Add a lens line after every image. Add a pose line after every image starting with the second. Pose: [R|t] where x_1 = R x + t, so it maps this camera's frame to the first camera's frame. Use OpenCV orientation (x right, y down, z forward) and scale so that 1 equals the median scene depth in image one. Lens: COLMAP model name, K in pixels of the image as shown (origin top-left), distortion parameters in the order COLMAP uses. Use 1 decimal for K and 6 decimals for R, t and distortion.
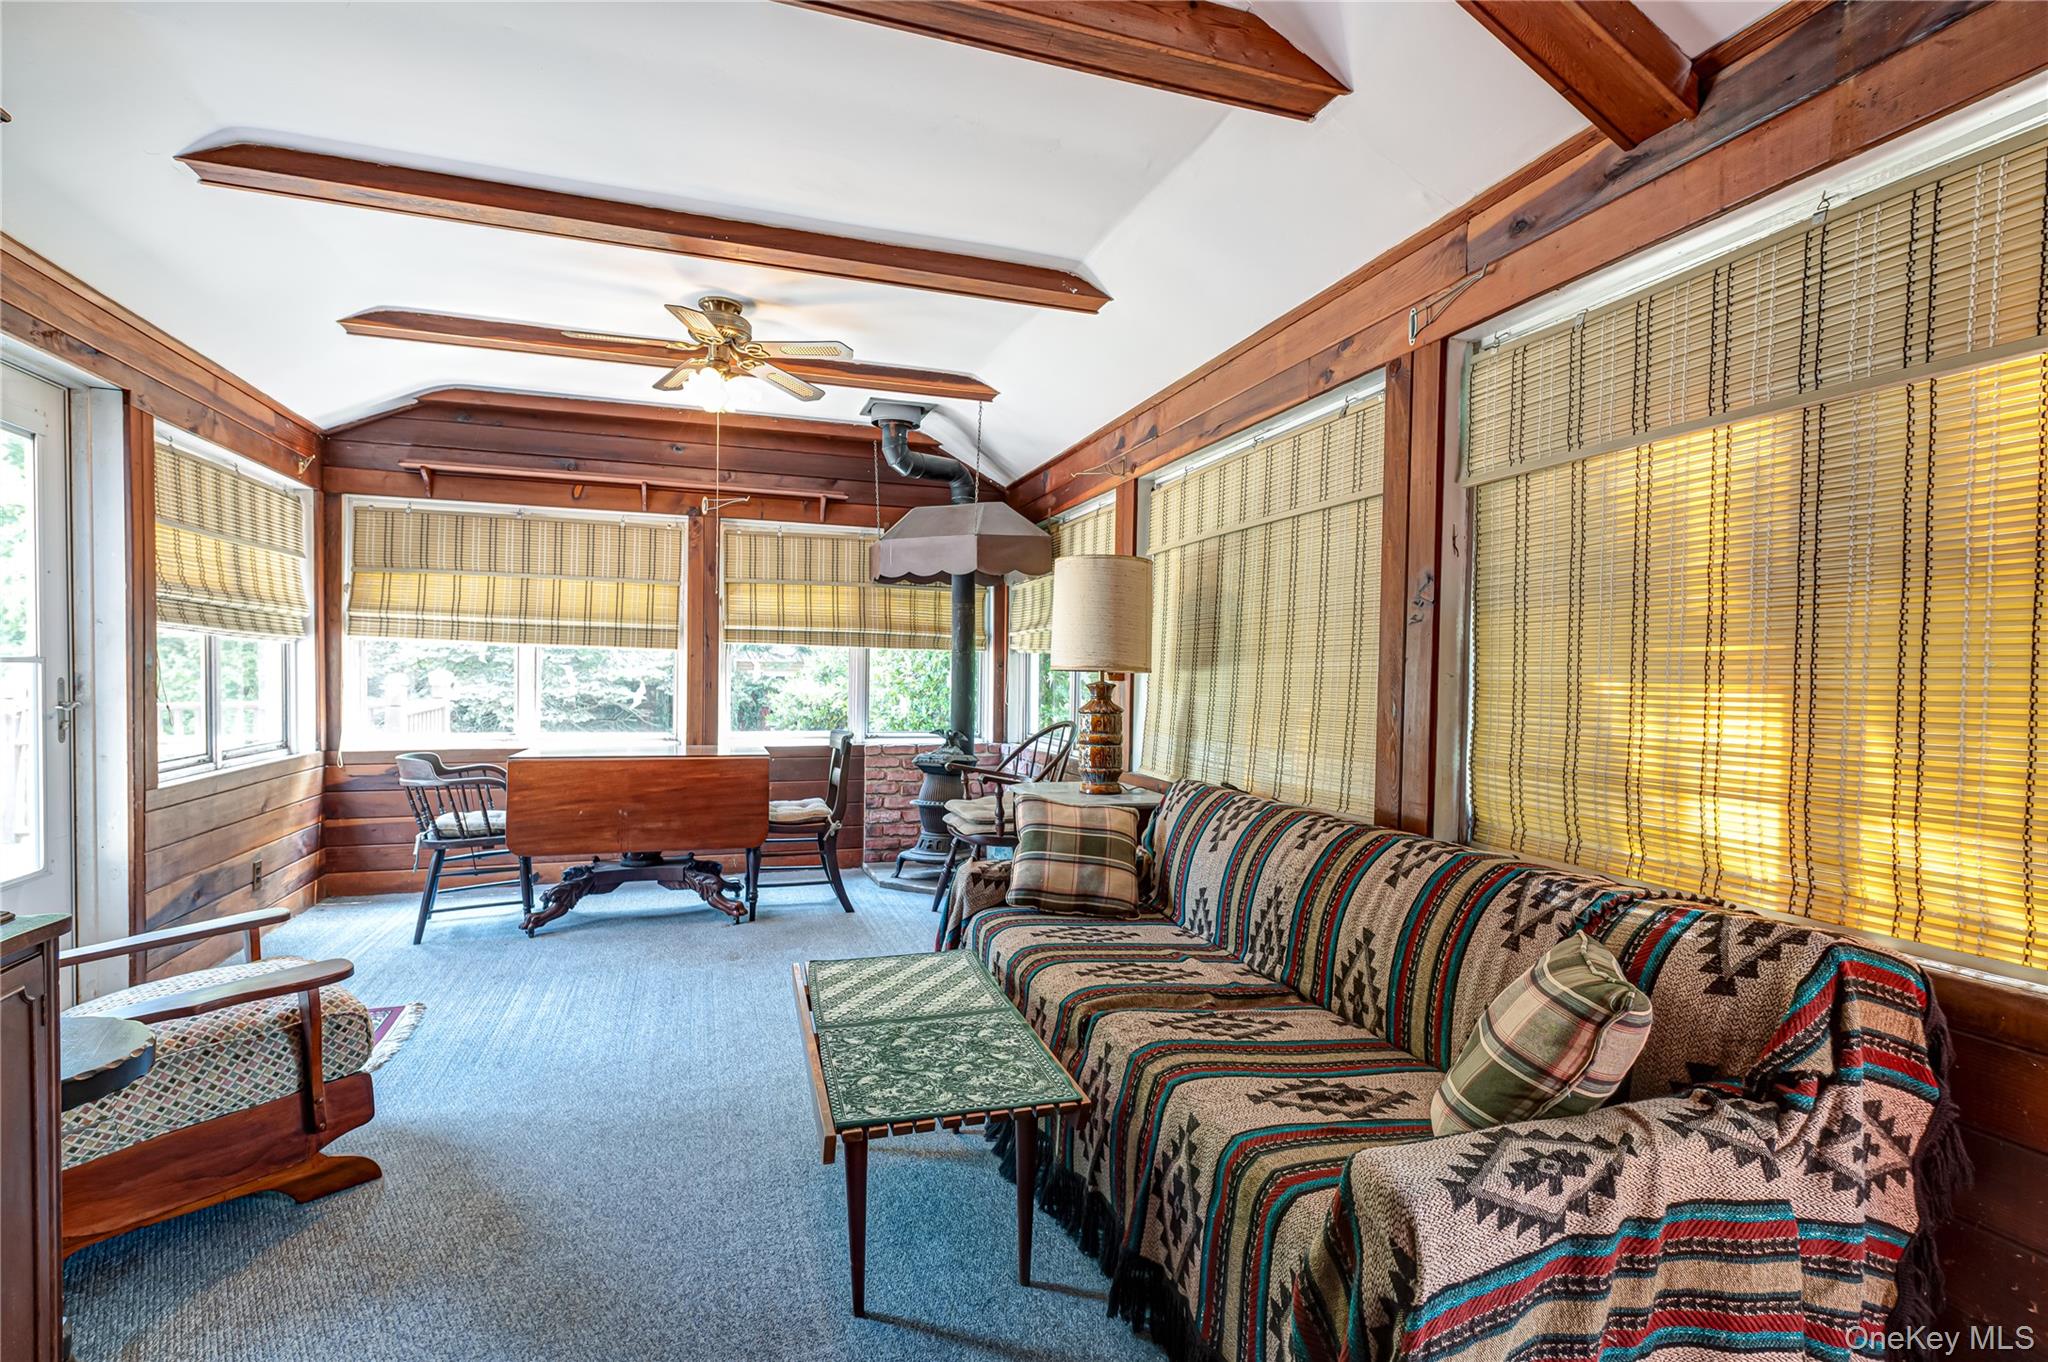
lens RADIAL K [[957.4, 0, 1019.1], [0, 957.4, 691.1], [0, 0, 1]] dist [0.007916, -0.001732]
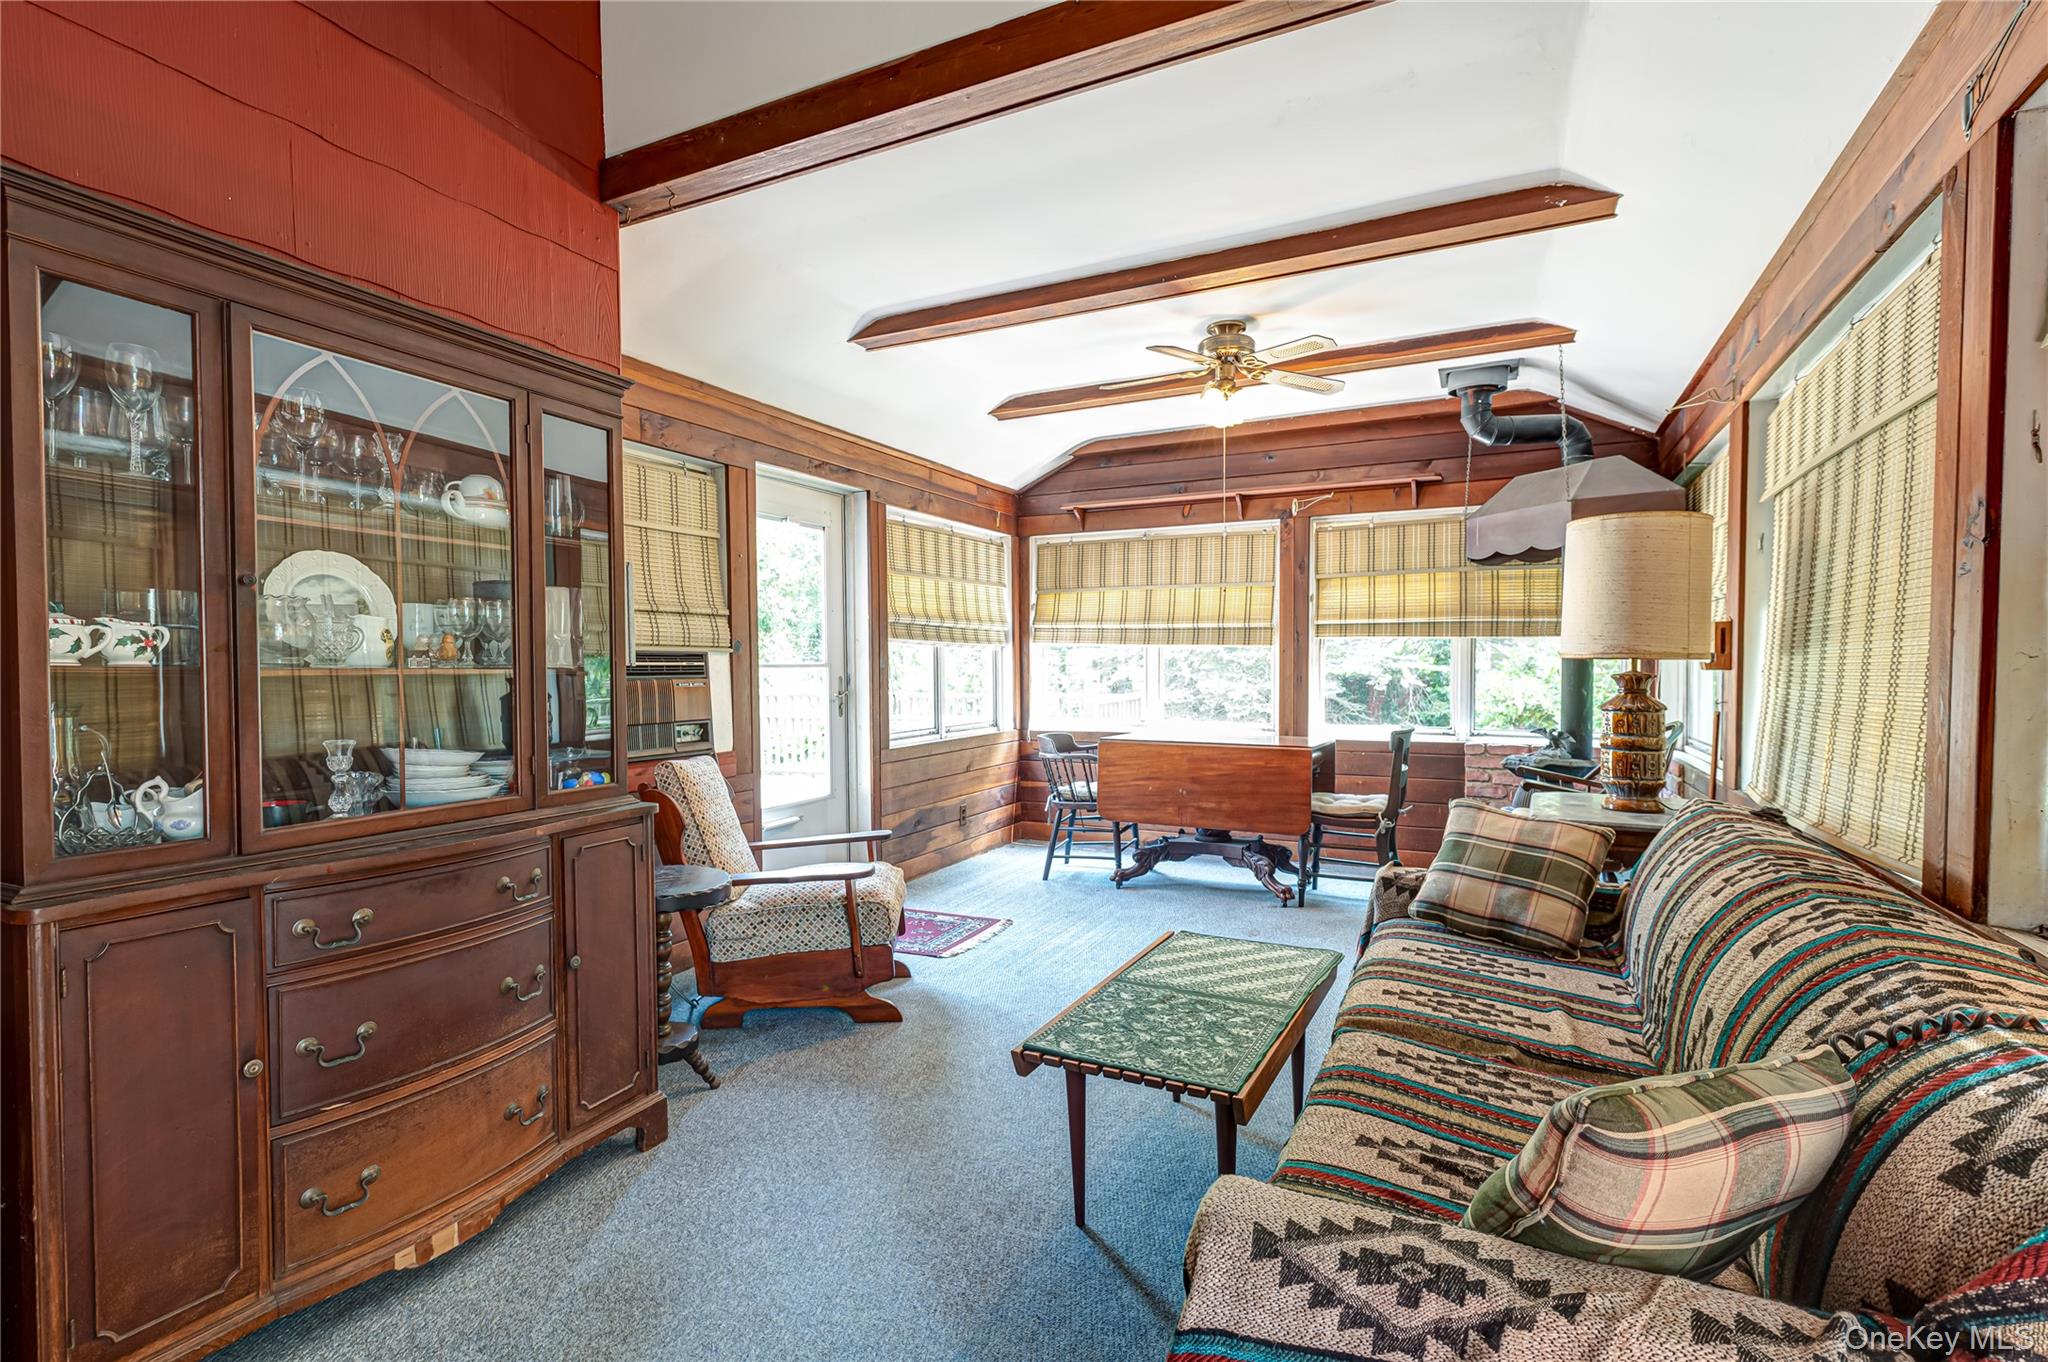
lens RADIAL K [[957.4, 0, 1019.1], [0, 957.4, 691.1], [0, 0, 1]] dist [0.007916, -0.001732]
pose [[0.709541, 0.003247, -0.704657, 0.289325], [0.000535, 0.999987, 0.005146, 0.002114], [0.704664, -0.004028, 0.709529, 0.066790]]
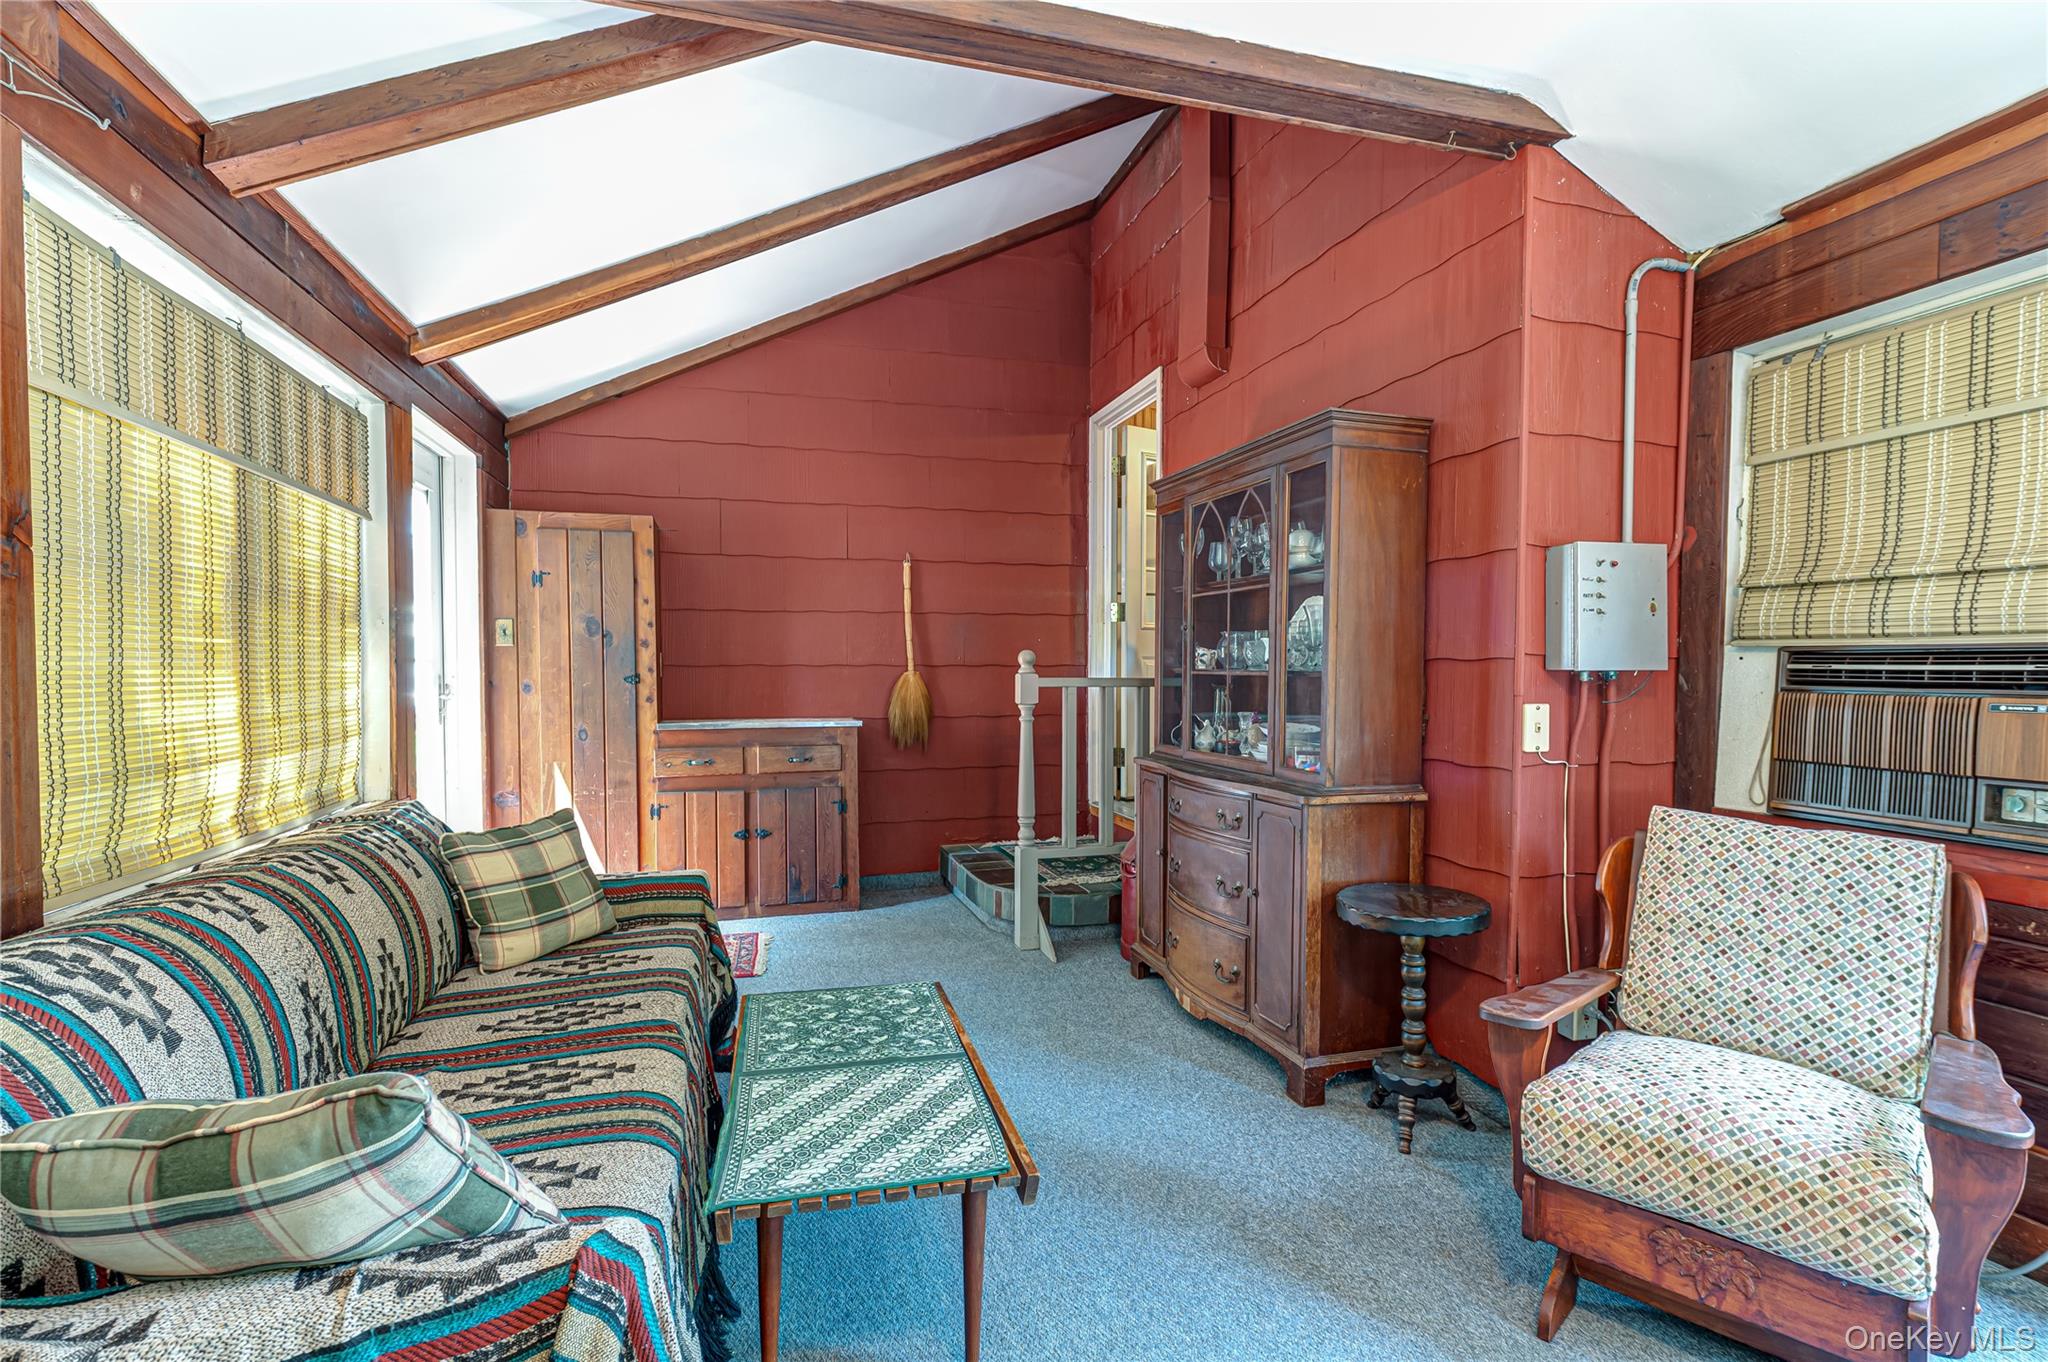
lens RADIAL K [[957.4, 0, 1019.1], [0, 957.4, 691.1], [0, 0, 1]] dist [0.007916, -0.001732]
pose [[-0.998901, -0.017212, 0.043598, -0.168978], [-0.015272, 0.998895, 0.044457, -0.024780], [-0.044315, 0.043742, -0.998060, 1.086977]]
